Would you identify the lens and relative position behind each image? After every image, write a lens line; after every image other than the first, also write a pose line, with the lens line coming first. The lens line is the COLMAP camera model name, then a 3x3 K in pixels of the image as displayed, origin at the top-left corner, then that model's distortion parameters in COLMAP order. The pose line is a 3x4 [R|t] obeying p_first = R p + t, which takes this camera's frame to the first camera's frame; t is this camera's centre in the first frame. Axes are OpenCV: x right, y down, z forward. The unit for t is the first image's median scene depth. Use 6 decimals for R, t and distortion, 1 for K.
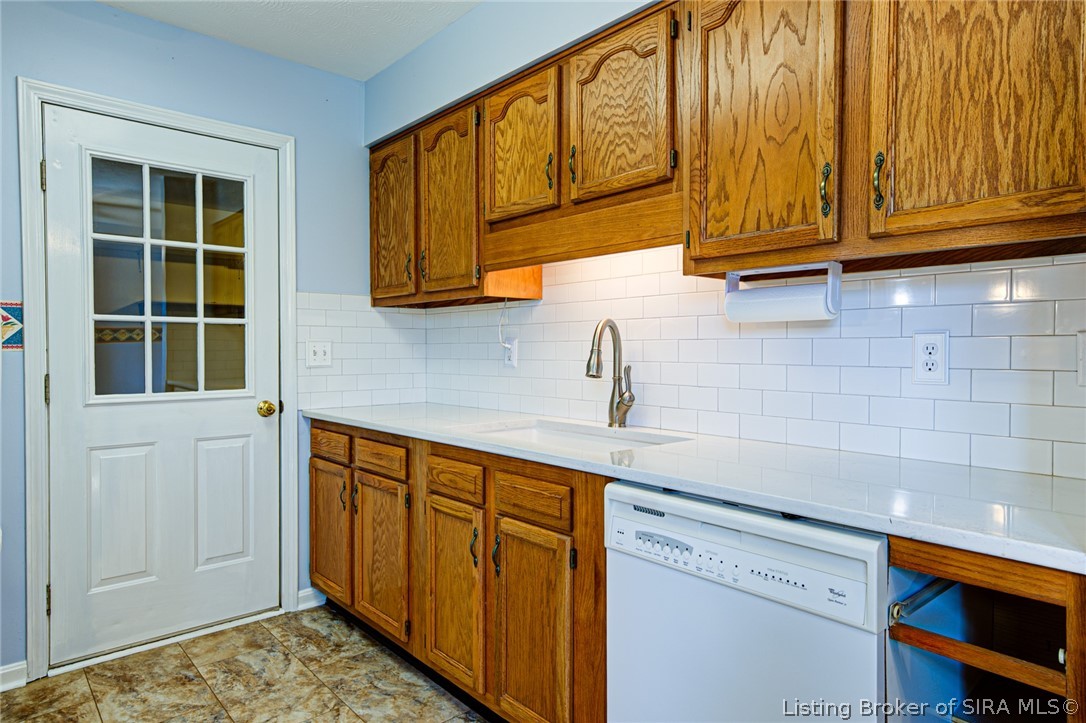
lens RADIAL K [[642.5, 0, 545.0], [0, 642.5, 359.7], [0, 0, 1]] dist [0.011086, 0.002718]
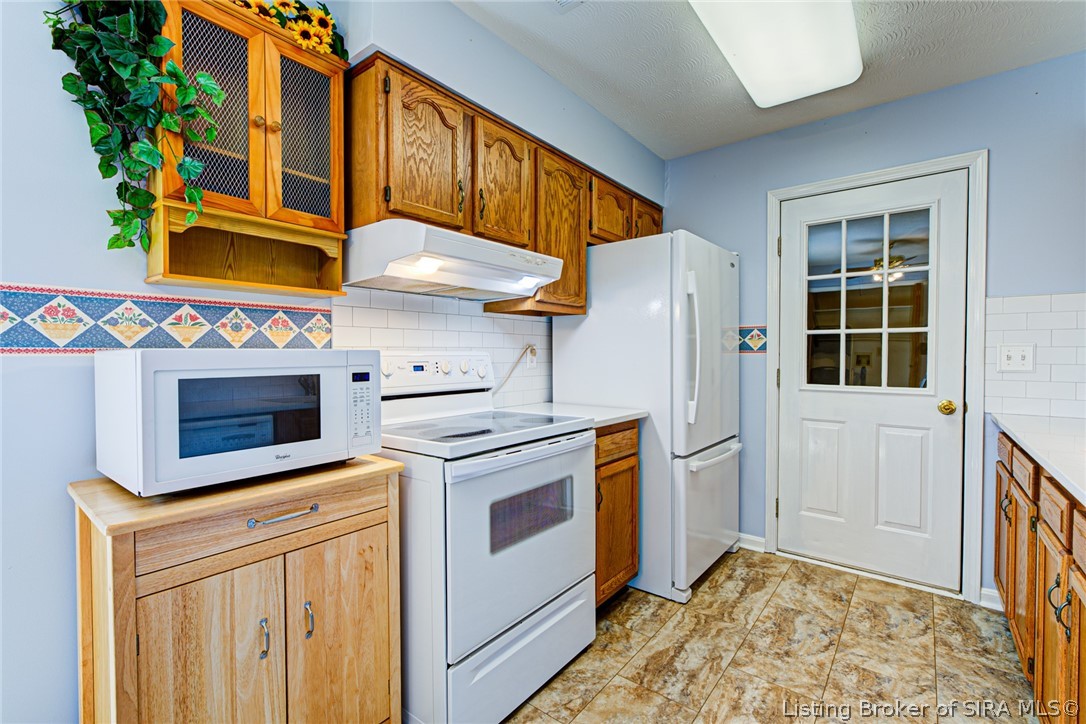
lens RADIAL K [[484.5, 0, 544.2], [0, 484.5, 362.3], [0, 0, 1]] dist [-0.001344, 0.003874]
pose [[0.180454, 0.021718, -0.983344, 0.297649], [-0.016223, 0.999686, 0.019102, -0.007180], [0.983450, 0.012506, 0.180750, 0.192231]]
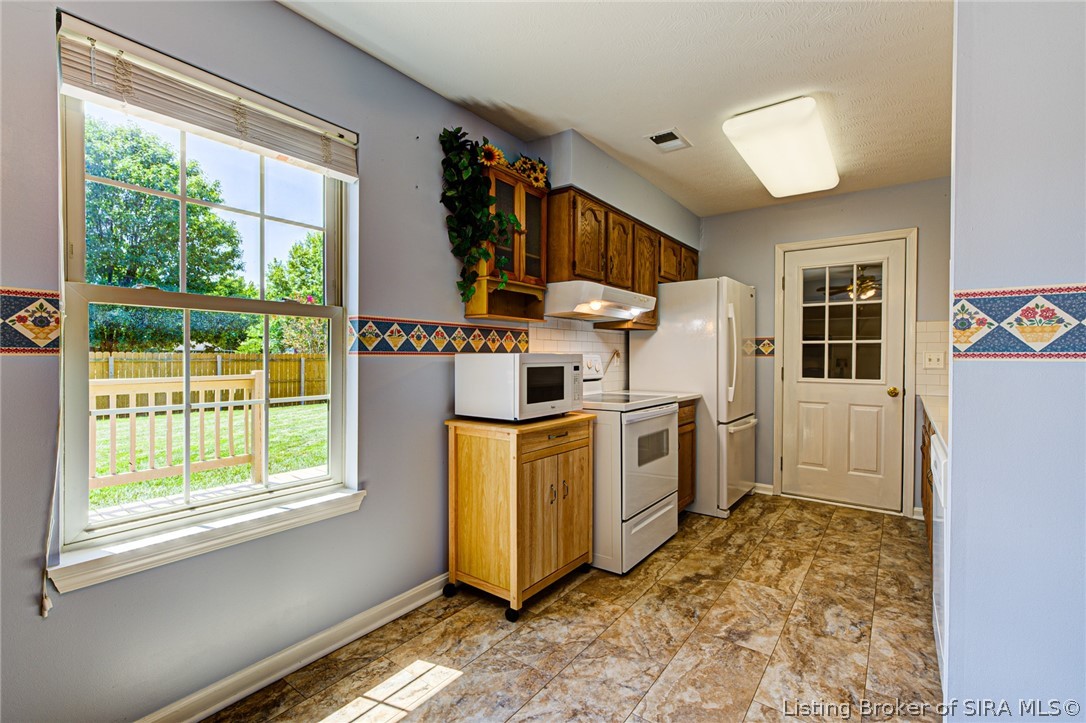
lens RADIAL K [[484.5, 0, 543.4], [0, 484.5, 362.8], [0, 0, 1]] dist [-0.001344, 0.003874]
pose [[0.208707, 0.017958, -0.977813, 0.720685], [-0.020074, 0.999699, 0.014075, -0.001228], [0.977772, 0.016691, 0.209005, -0.202507]]
